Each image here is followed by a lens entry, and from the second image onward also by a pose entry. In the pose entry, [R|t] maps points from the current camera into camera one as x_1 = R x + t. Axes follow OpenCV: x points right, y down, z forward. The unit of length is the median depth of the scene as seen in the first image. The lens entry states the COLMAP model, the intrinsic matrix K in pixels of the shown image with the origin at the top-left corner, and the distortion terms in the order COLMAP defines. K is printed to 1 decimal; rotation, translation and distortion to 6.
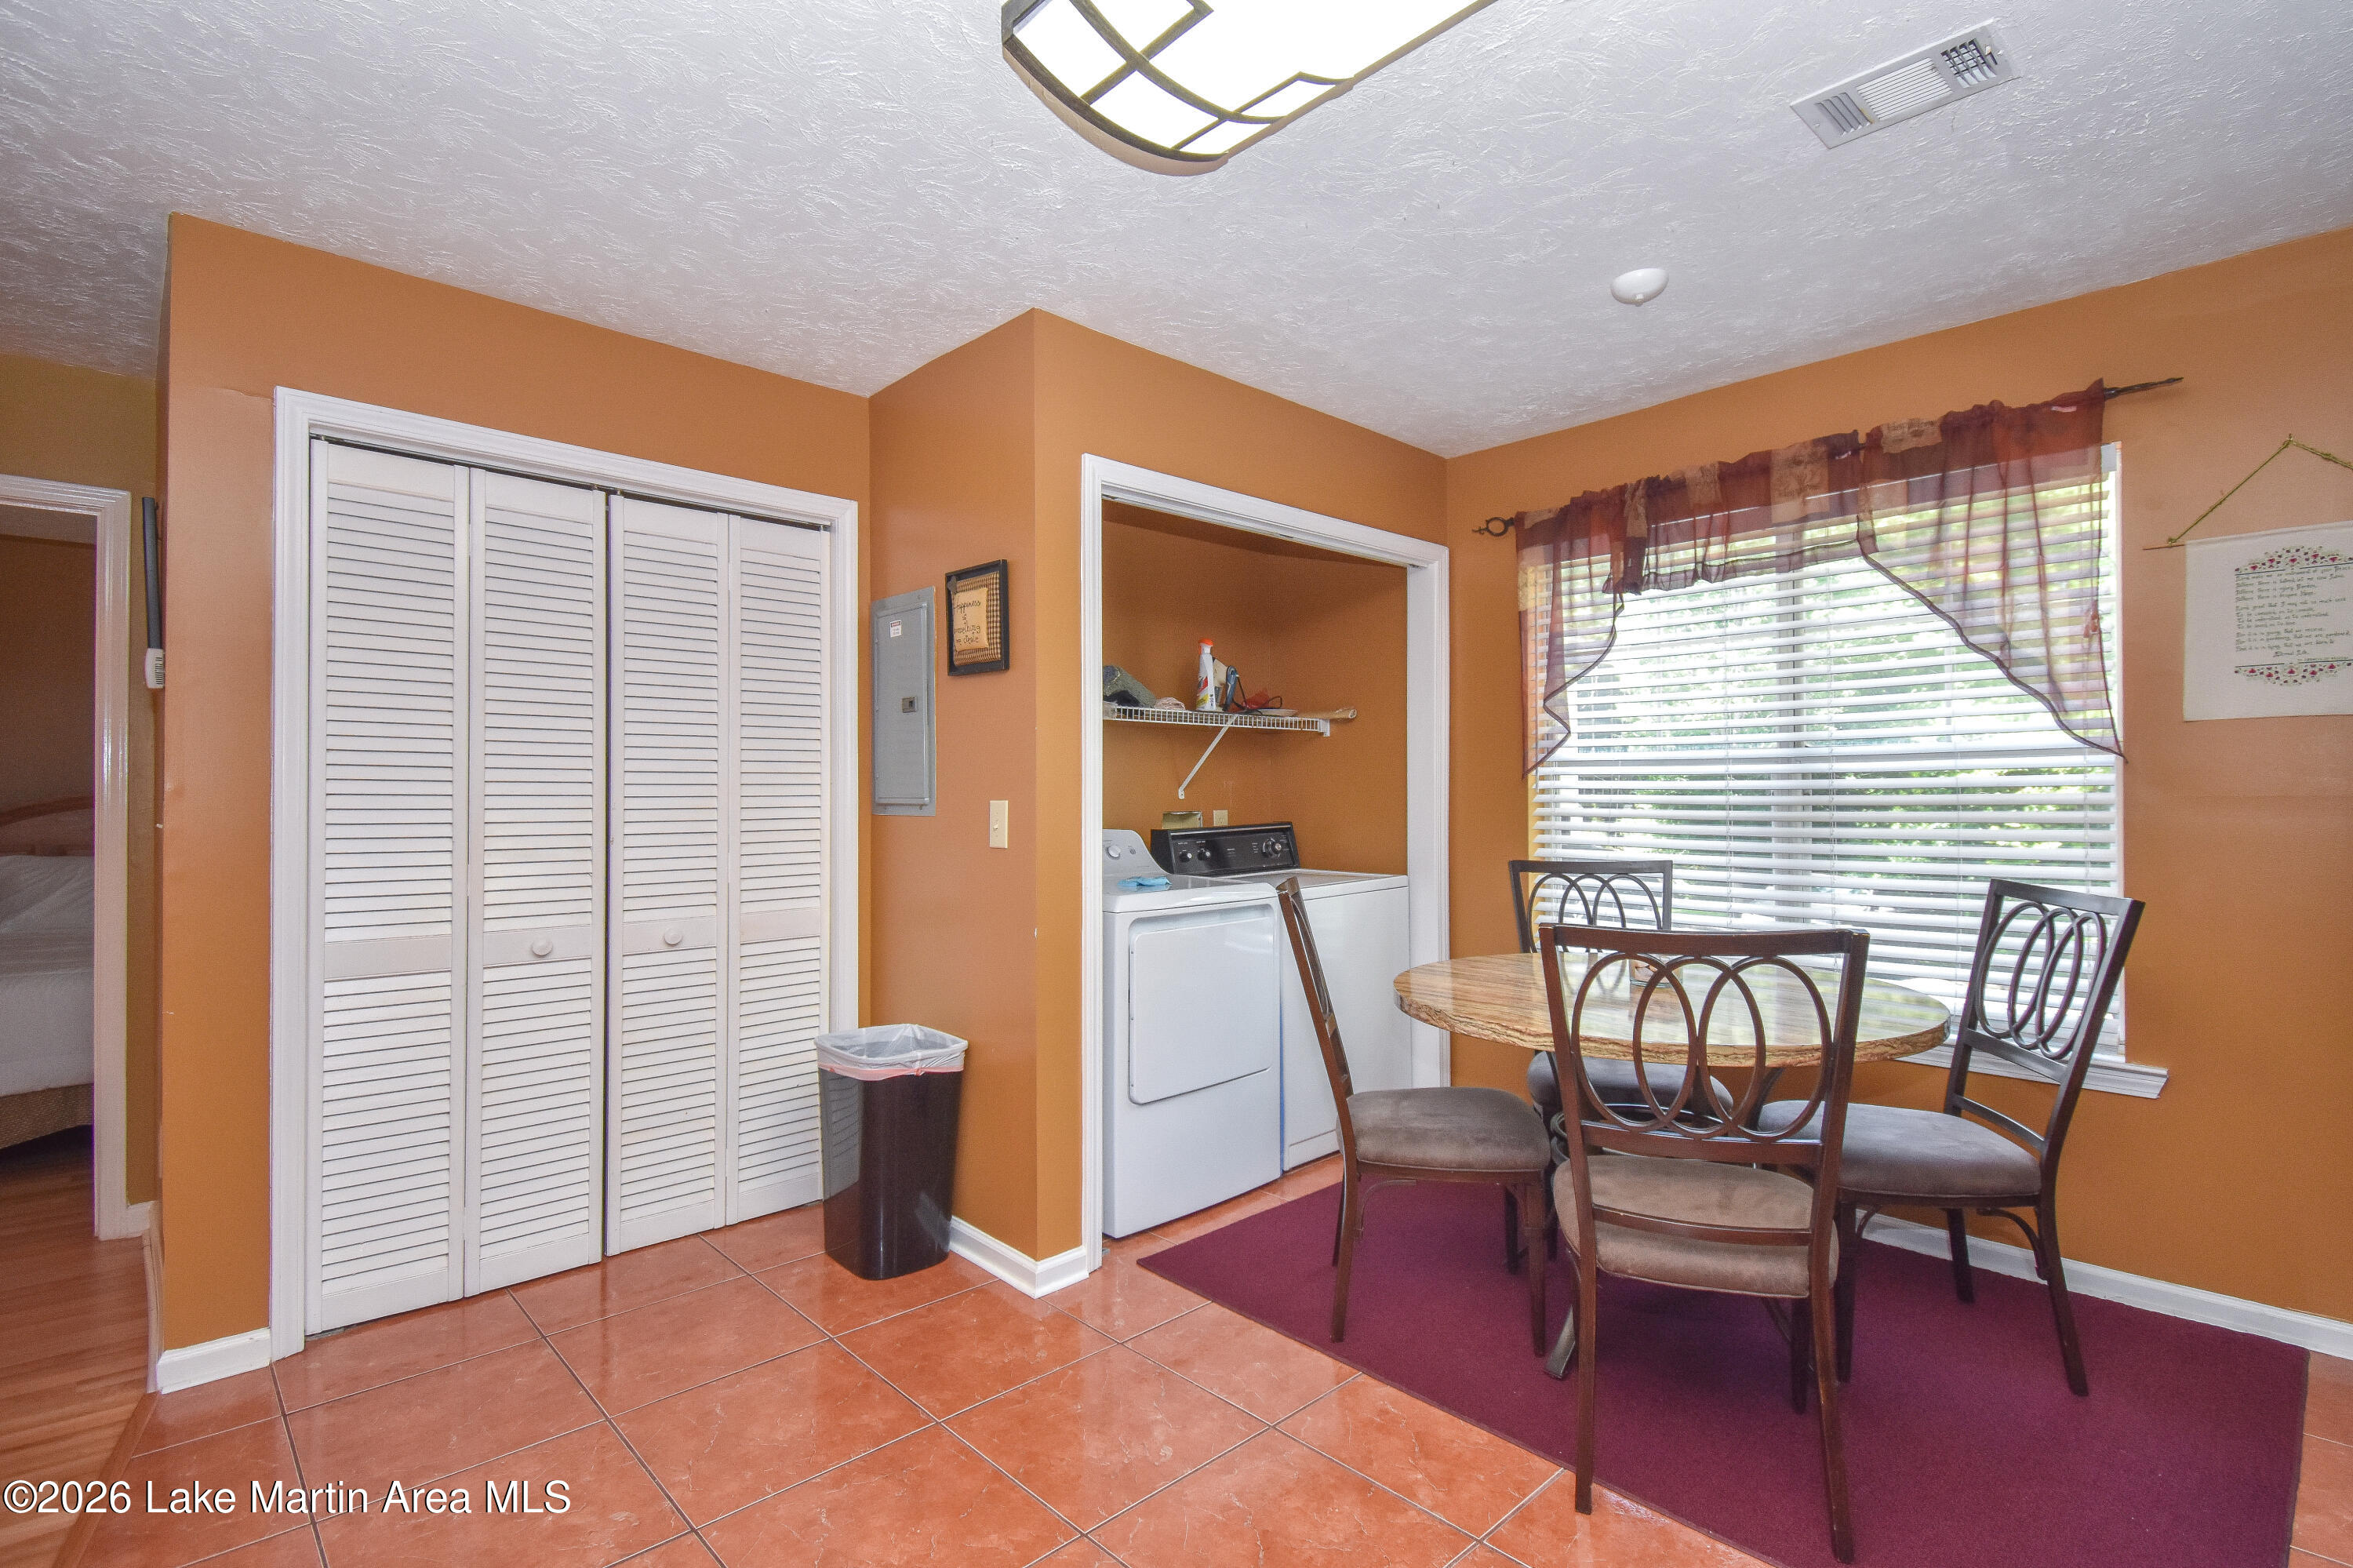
lens RADIAL K [[1119.4, 0, 1215.0], [0, 1119.4, 795.7], [0, 0, 1]] dist [0.010728, -0.005090]
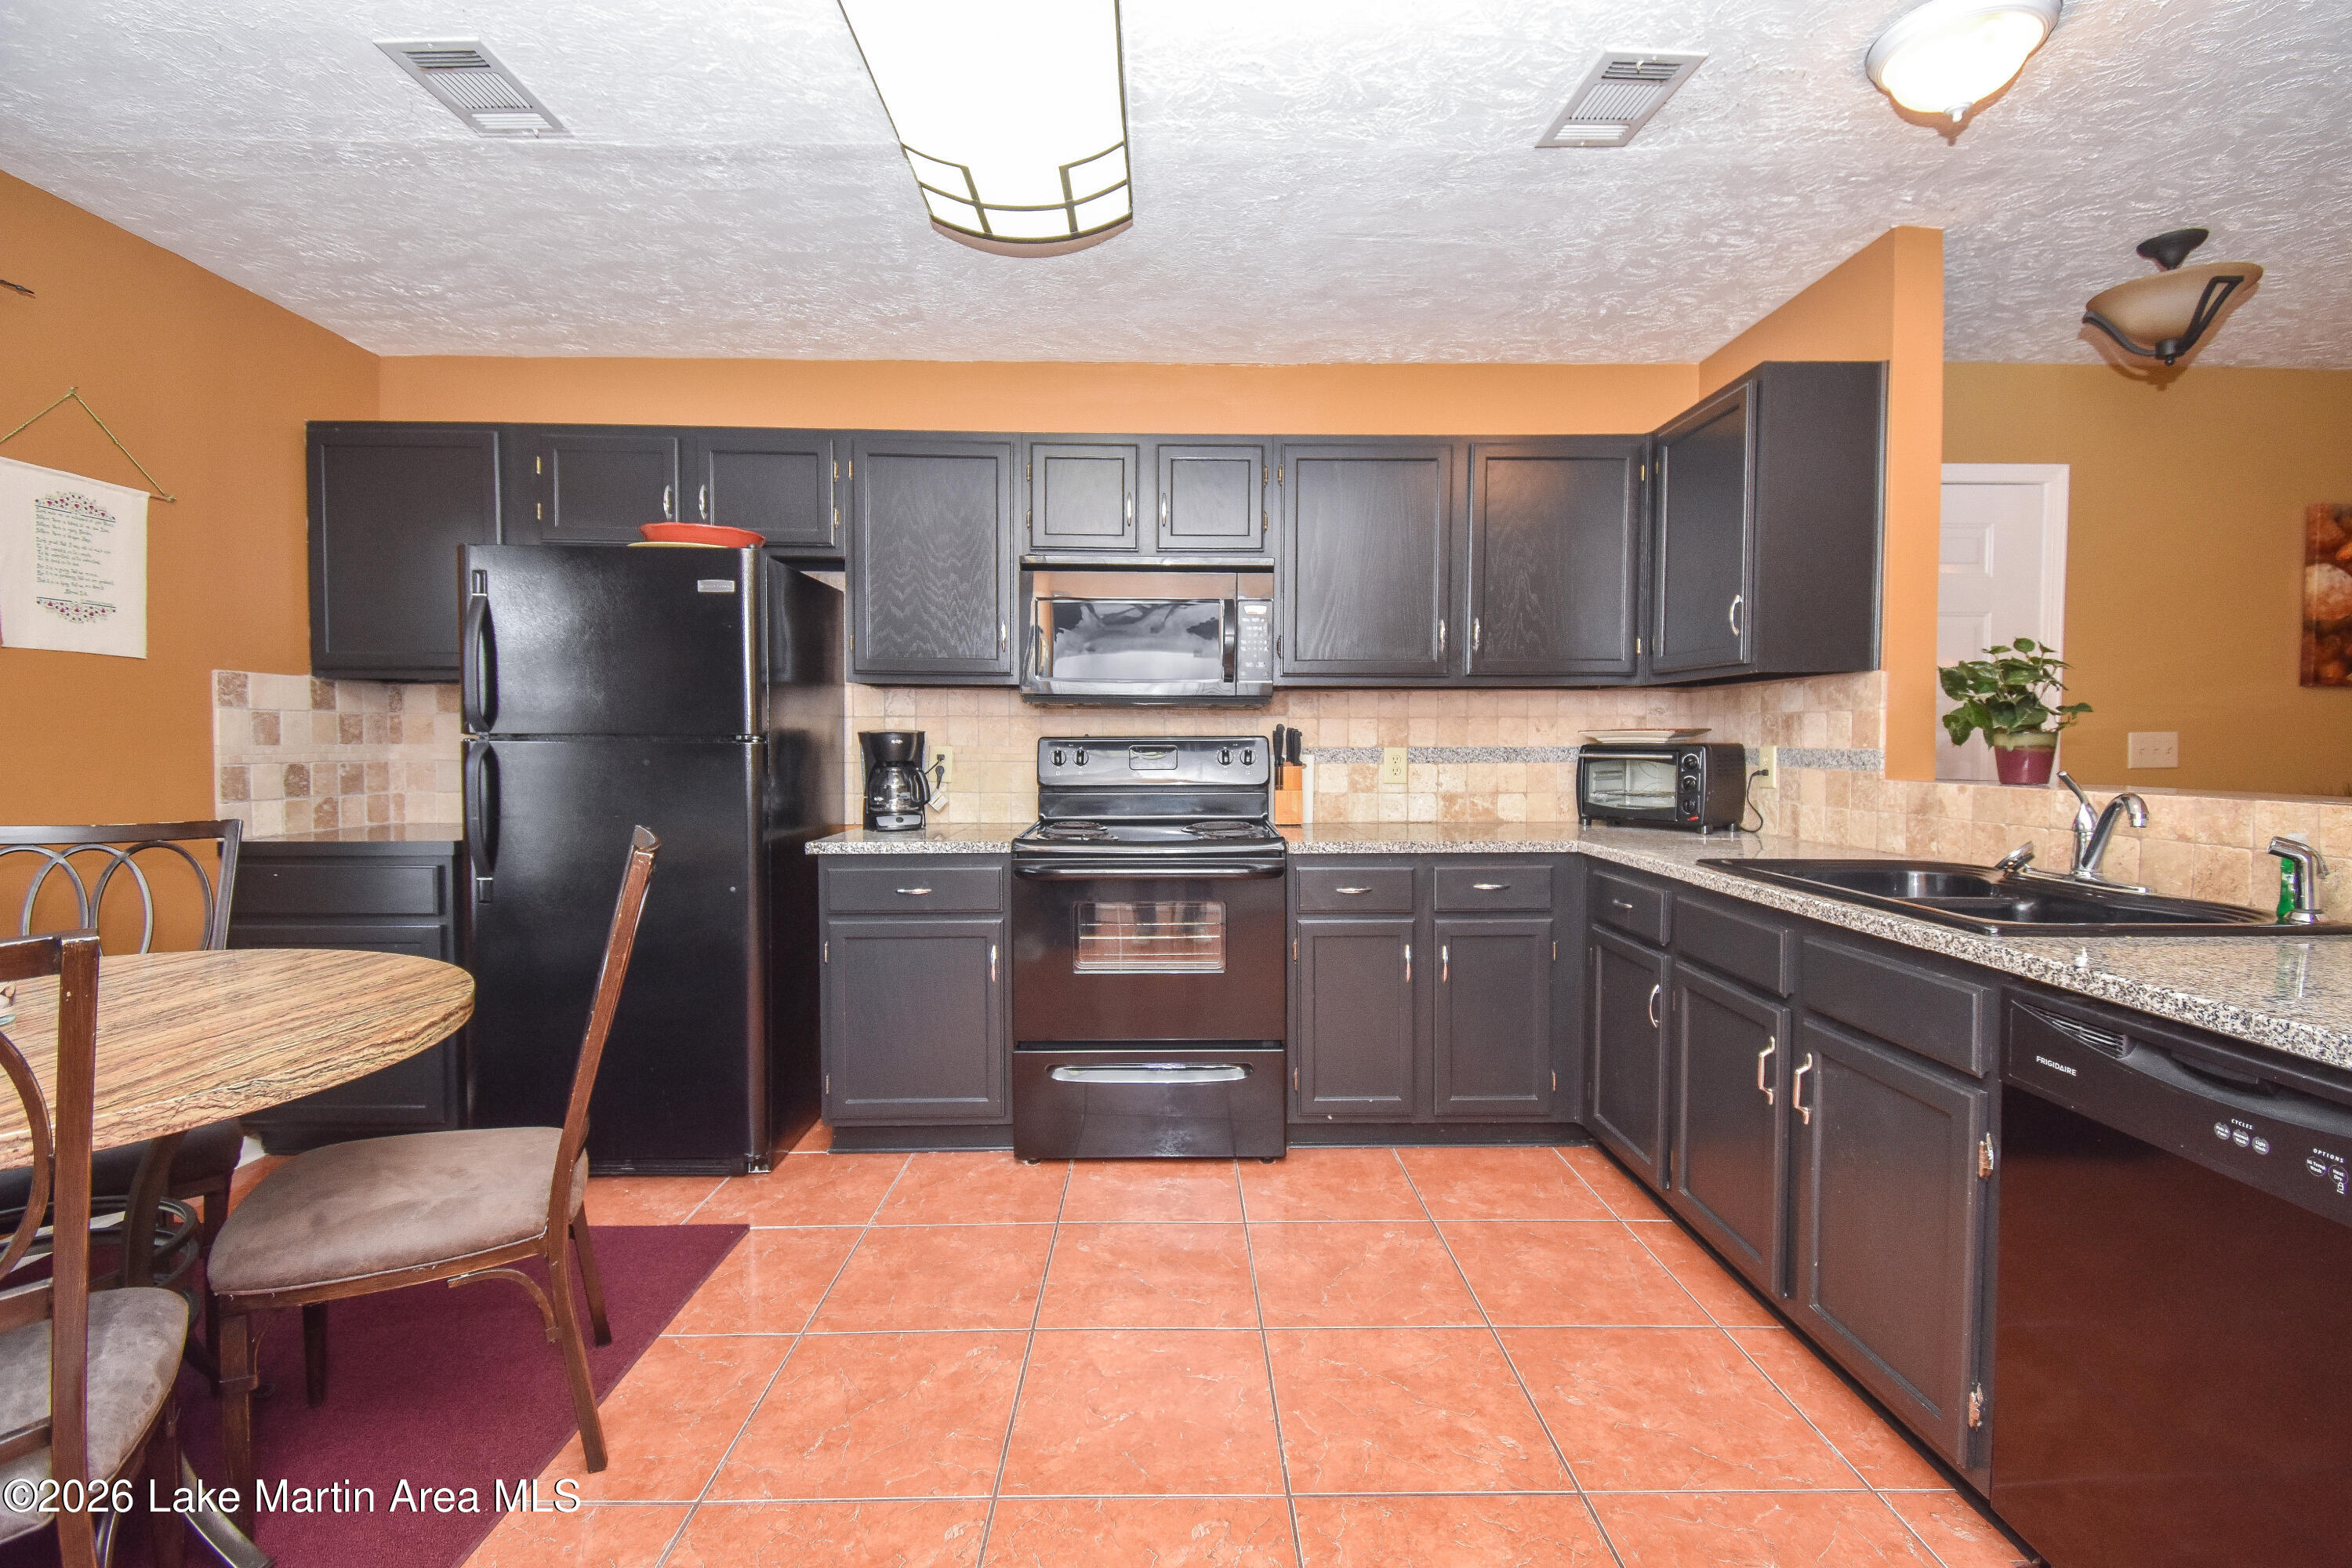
lens RADIAL K [[1029.0, 0, 1171.8], [0, 1029.0, 779.3], [0, 0, 1]] dist [0.018206, -0.017395]
pose [[-0.725097, -0.024349, 0.688217, -0.392653], [0.000675, 0.999349, 0.036068, 0.013541], [-0.688647, 0.026617, -0.724608, 0.816723]]
